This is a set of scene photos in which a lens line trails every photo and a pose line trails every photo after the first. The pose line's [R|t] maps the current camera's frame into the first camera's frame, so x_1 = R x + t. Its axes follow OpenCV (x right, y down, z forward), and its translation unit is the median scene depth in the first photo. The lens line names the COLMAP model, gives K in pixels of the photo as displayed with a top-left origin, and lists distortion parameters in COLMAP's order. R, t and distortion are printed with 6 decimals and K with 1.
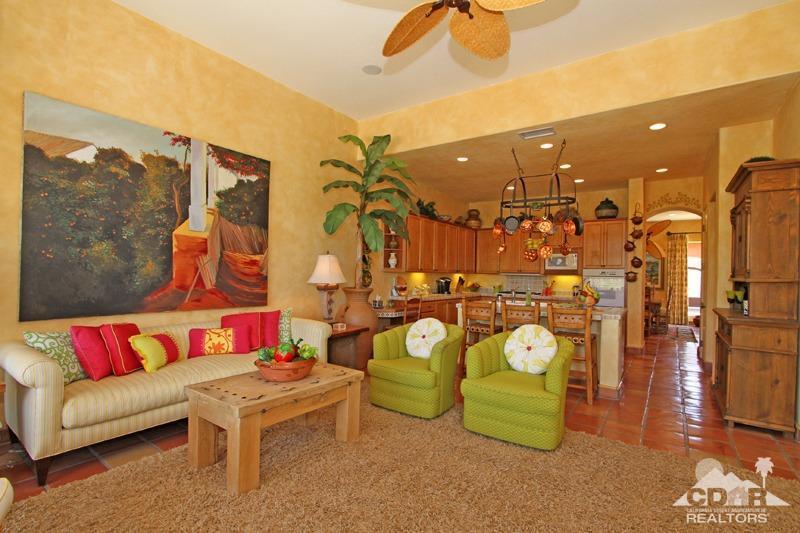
lens RADIAL K [[385.8, 0, 402.1], [0, 385.8, 268.2], [0, 0, 1]] dist [-0.002500, -0.000333]
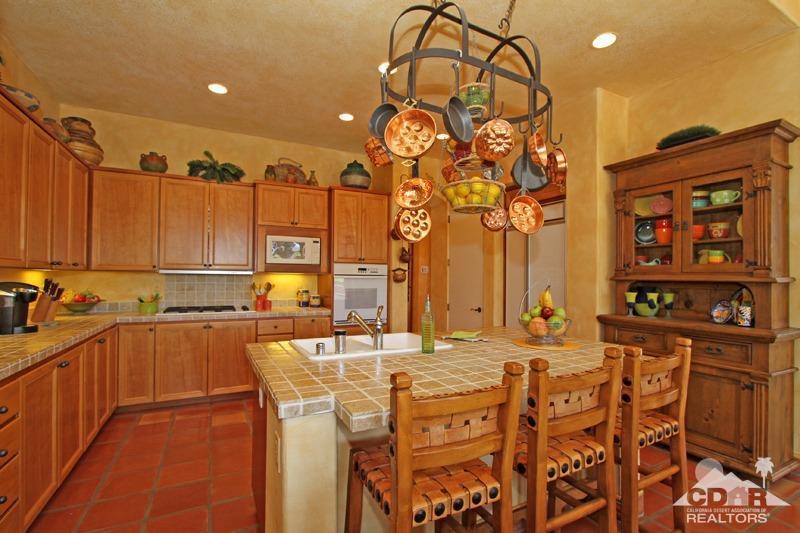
lens RADIAL K [[385.8, 0, 403.9], [0, 385.8, 271.7], [0, 0, 1]] dist [-0.002500, -0.000333]
pose [[0.450744, -0.002241, 0.892650, -0.036235], [-0.012101, 0.999890, 0.008621, 0.008968], [-0.892571, -0.014688, 0.450667, 0.625379]]
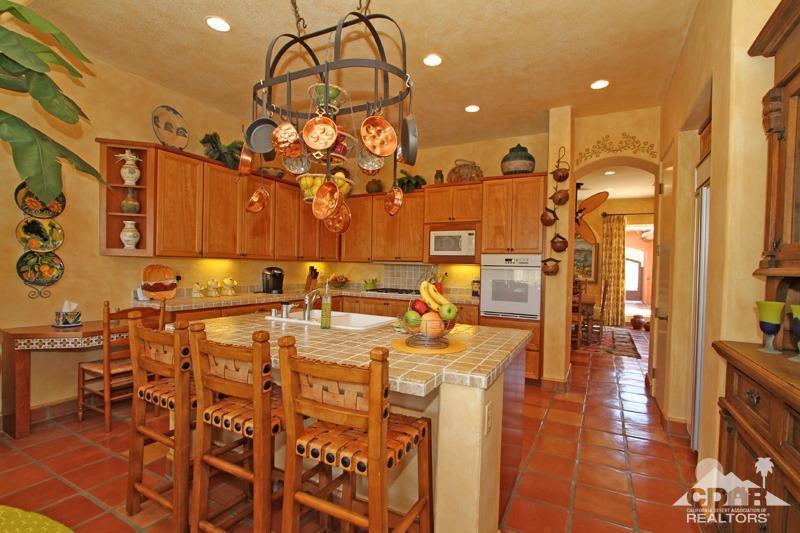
lens RADIAL K [[385.8, 0, 399.0], [0, 385.8, 267.3], [0, 0, 1]] dist [-0.002500, -0.000333]
pose [[0.992452, 0.002444, 0.122608, 0.260280], [-0.005051, 0.999768, 0.020957, 0.010901], [-0.122528, -0.021418, 0.992234, 0.390890]]
